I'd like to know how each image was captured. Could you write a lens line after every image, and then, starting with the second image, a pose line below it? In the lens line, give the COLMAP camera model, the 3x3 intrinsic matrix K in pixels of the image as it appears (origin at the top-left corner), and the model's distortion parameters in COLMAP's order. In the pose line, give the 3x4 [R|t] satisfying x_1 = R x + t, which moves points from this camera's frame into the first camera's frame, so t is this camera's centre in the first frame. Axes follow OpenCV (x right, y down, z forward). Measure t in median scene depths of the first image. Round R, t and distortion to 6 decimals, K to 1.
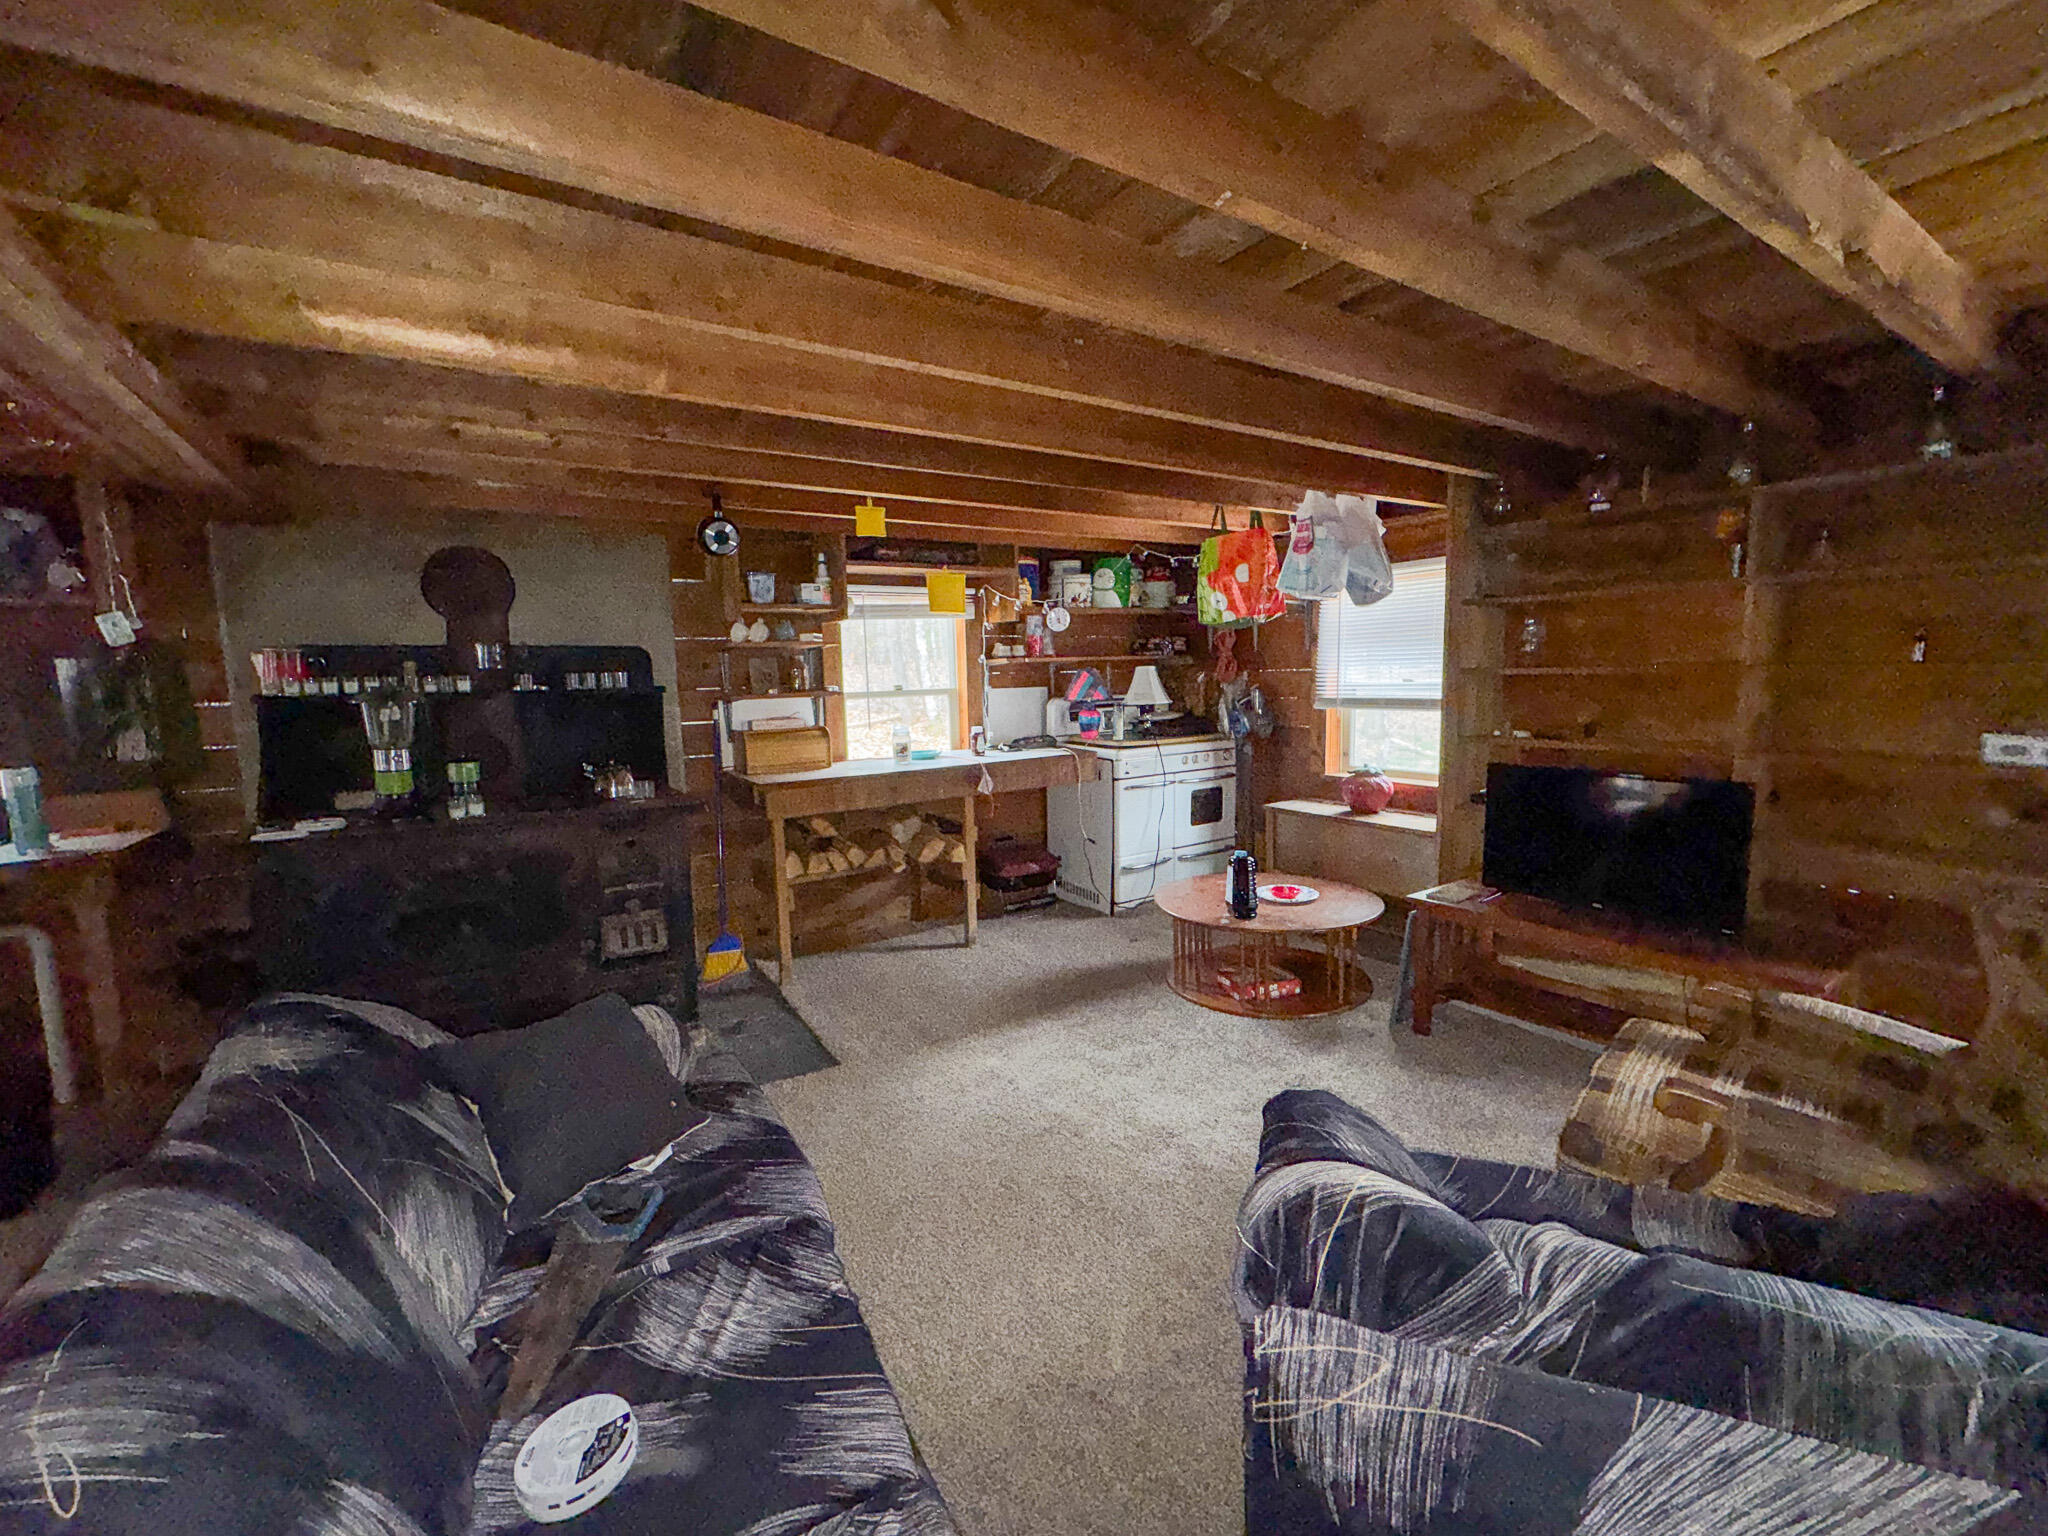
lens RADIAL K [[849.3, 0, 1024.0], [0, 849.3, 768.0], [0, 0, 1]] dist [-0.001931, -0.000086]
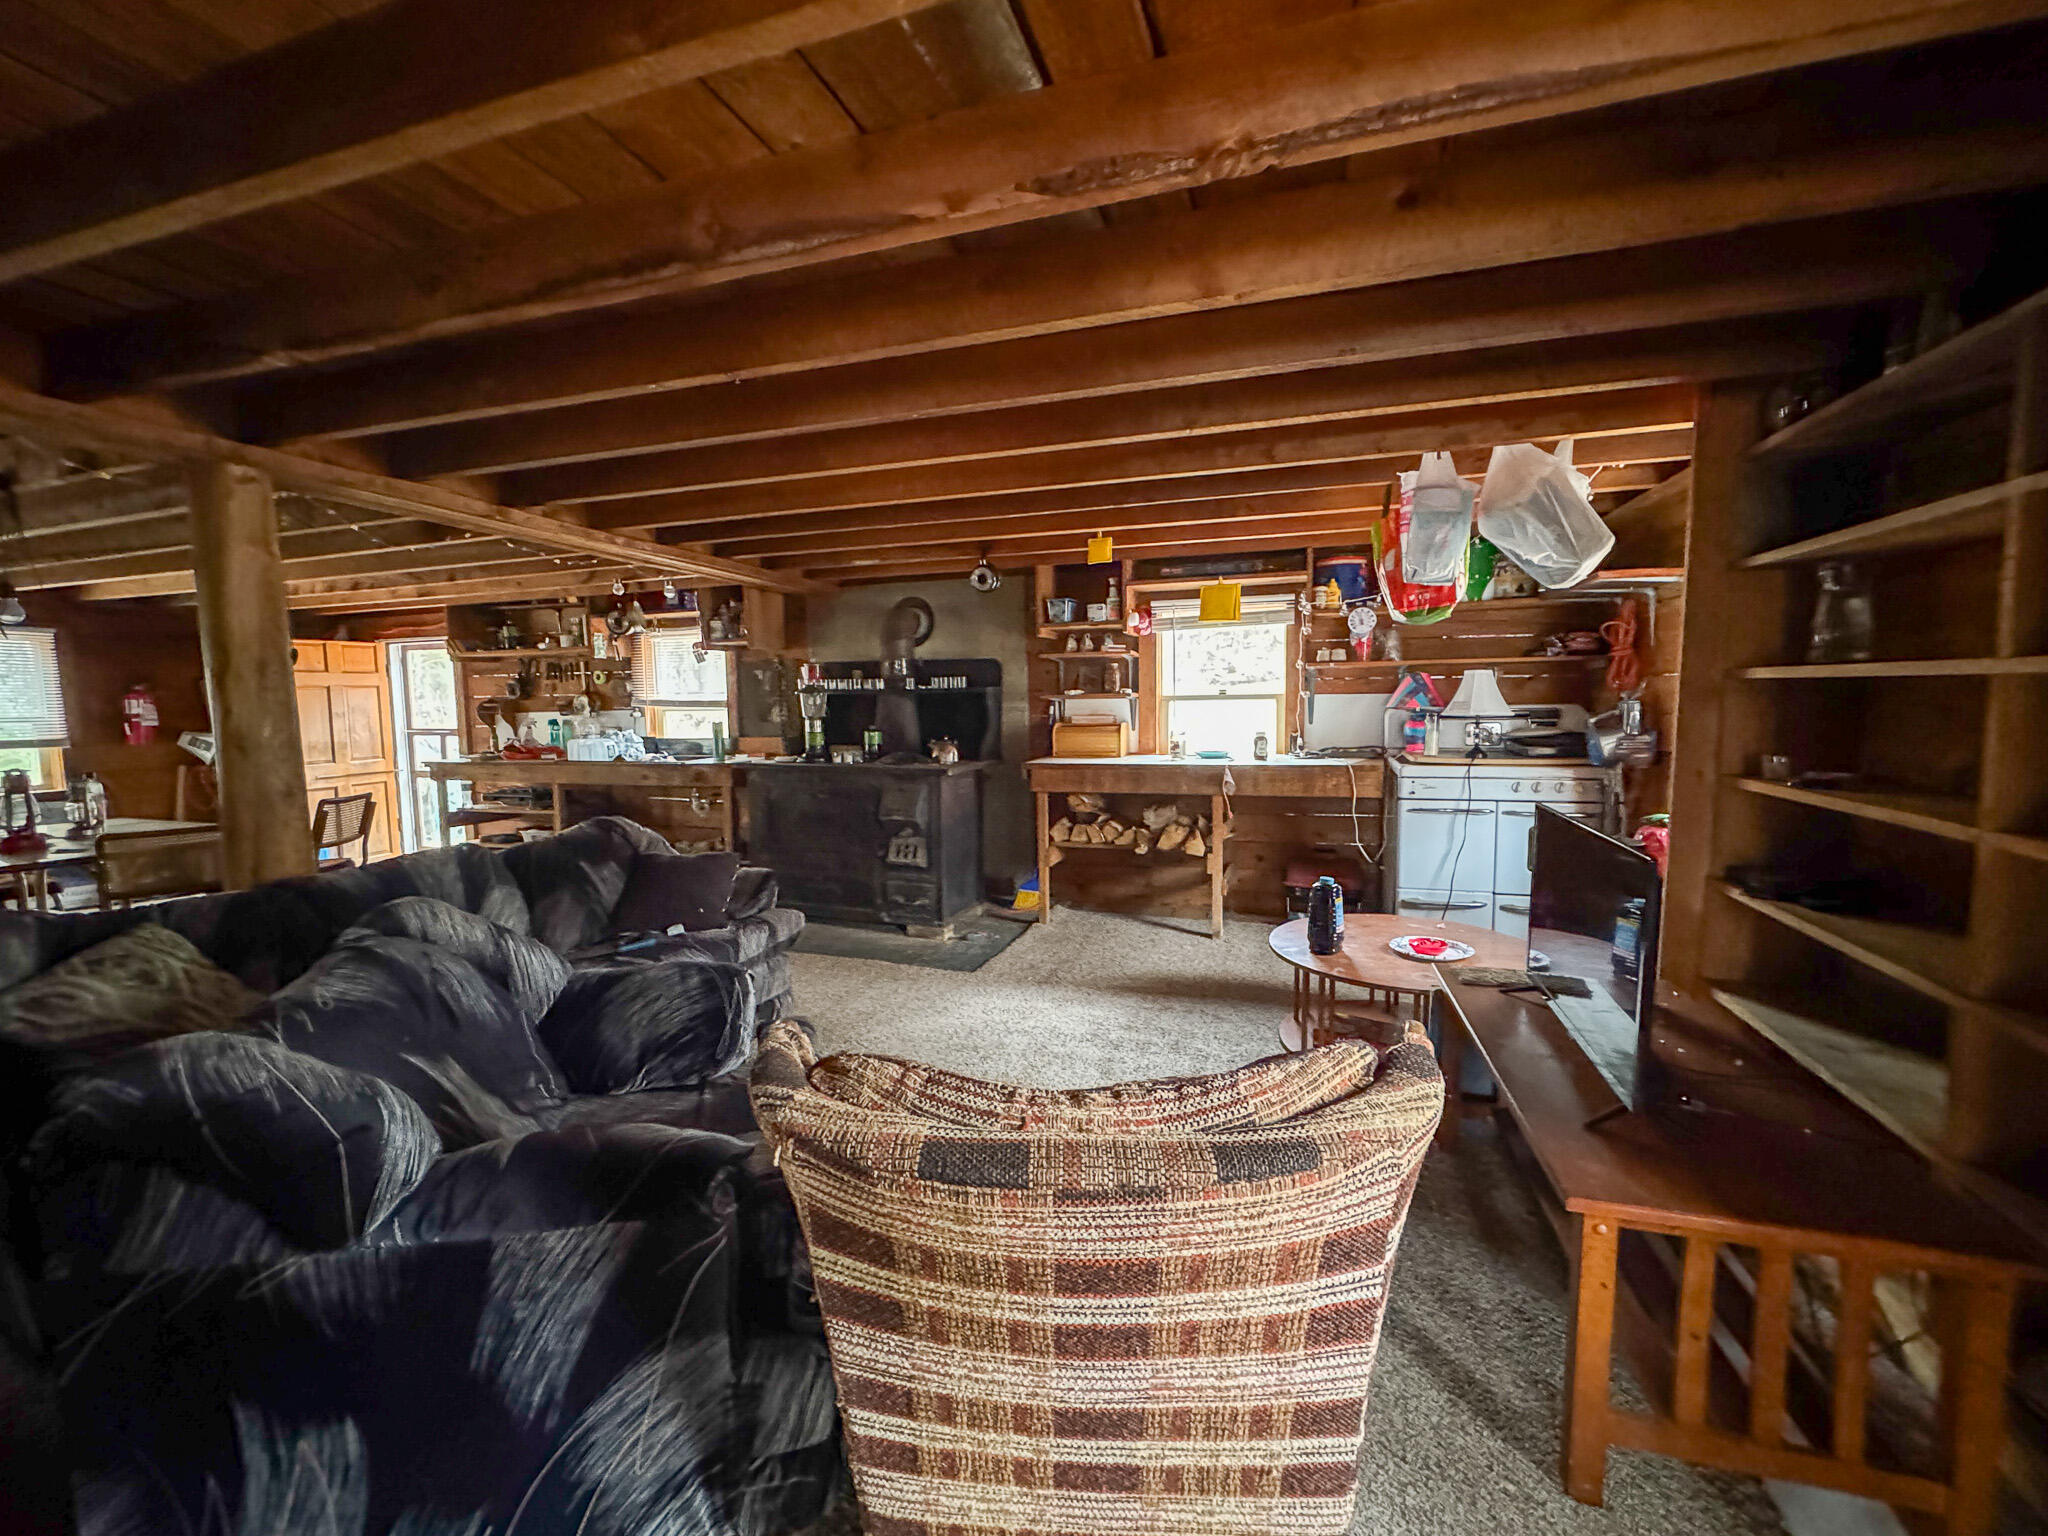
lens RADIAL K [[849.3, 0, 1024.0], [0, 849.3, 768.0], [0, 0, 1]] dist [-0.001931, -0.000086]
pose [[0.618998, 0.086740, -0.780588, 0.614856], [-0.088013, 0.995283, 0.040804, -0.022620], [0.780446, 0.043444, 0.623712, 0.159221]]
